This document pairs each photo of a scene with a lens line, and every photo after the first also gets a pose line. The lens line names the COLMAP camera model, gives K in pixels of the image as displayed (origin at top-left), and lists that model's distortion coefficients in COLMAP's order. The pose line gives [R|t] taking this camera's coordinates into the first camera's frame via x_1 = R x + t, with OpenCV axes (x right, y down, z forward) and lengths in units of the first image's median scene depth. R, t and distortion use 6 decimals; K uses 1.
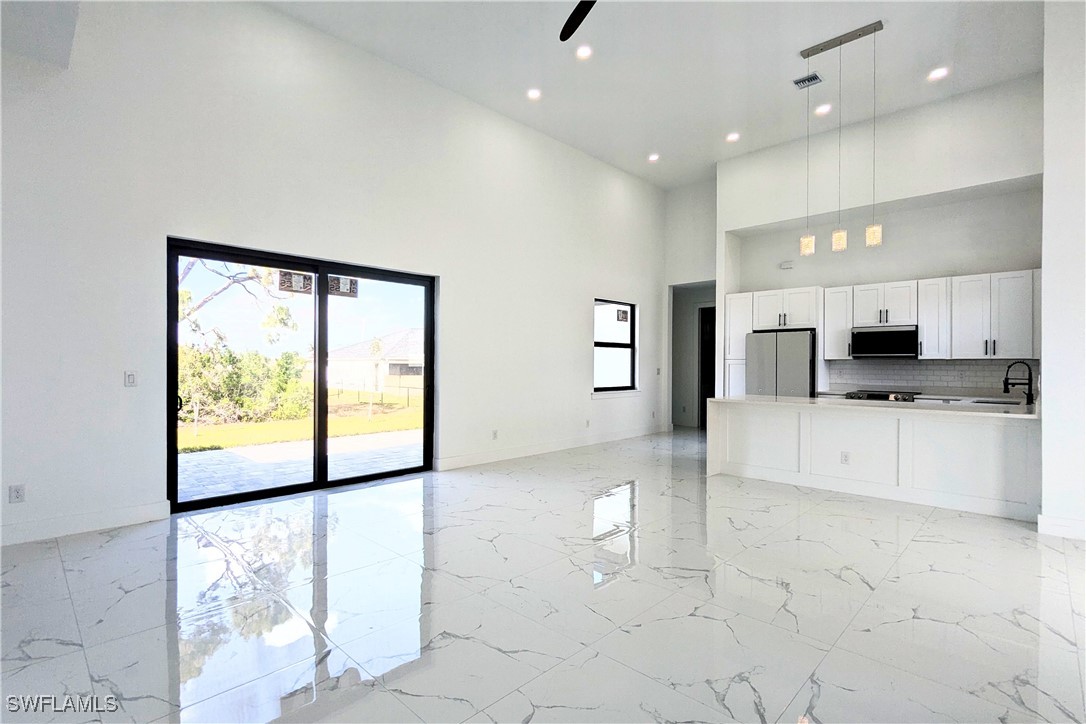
lens RADIAL K [[512.9, 0, 540.3], [0, 512.9, 363.7], [0, 0, 1]] dist [0.003650, -0.002792]
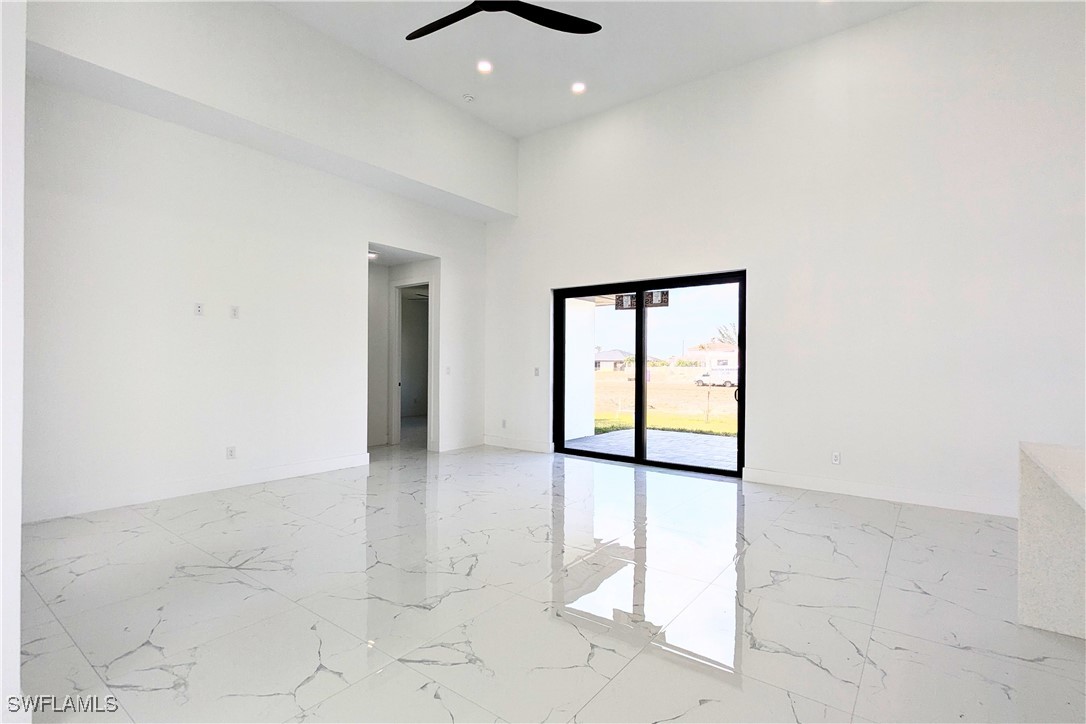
lens RADIAL K [[512.9, 0, 546.5], [0, 512.9, 362.6], [0, 0, 1]] dist [0.003650, -0.002792]
pose [[0.131104, -0.003907, -0.991361, 0.708511], [-0.002881, 0.999987, -0.004322, 0.002942], [0.991364, 0.003422, 0.131091, 0.553179]]
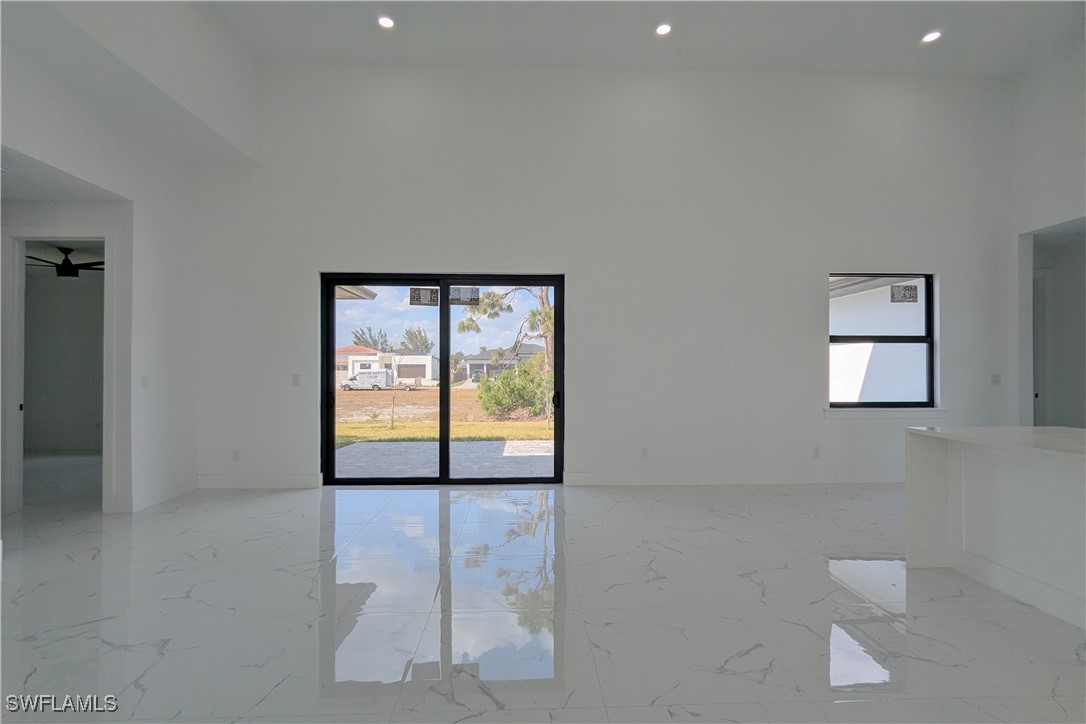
lens RADIAL K [[512.9, 0, 540.9], [0, 512.9, 364.0], [0, 0, 1]] dist [0.003650, -0.002792]
pose [[0.728252, -0.008552, -0.685256, 0.423355], [0.004107, 0.999959, -0.008115, -0.000614], [0.685297, 0.003095, 0.728257, 0.316118]]
